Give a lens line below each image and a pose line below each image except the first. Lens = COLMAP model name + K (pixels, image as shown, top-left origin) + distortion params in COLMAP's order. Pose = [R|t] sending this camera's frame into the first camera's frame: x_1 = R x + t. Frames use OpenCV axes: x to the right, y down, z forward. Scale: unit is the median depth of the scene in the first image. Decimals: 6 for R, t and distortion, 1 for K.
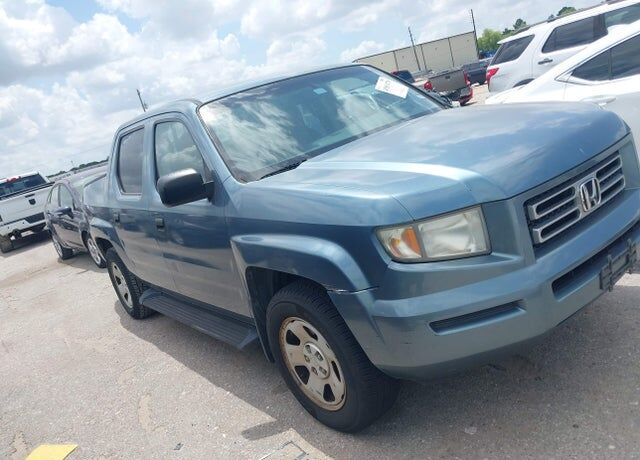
lens RADIAL K [[566.3, 0, 320.0], [0, 566.3, 230.0], [0, 0, 1]] dist [-0.003173, 0.002642]
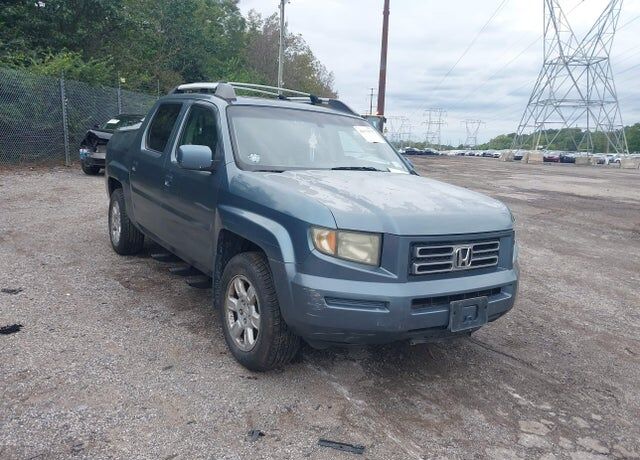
lens RADIAL K [[533.4, 0, 320.0], [0, 533.4, 230.0], [0, 0, 1]] dist [0.001052, -0.000412]
pose [[0.940156, 0.339718, 0.026422, 0.076444], [-0.338308, 0.939880, -0.046624, 0.060493], [-0.040673, 0.034895, 0.998563, -0.357429]]
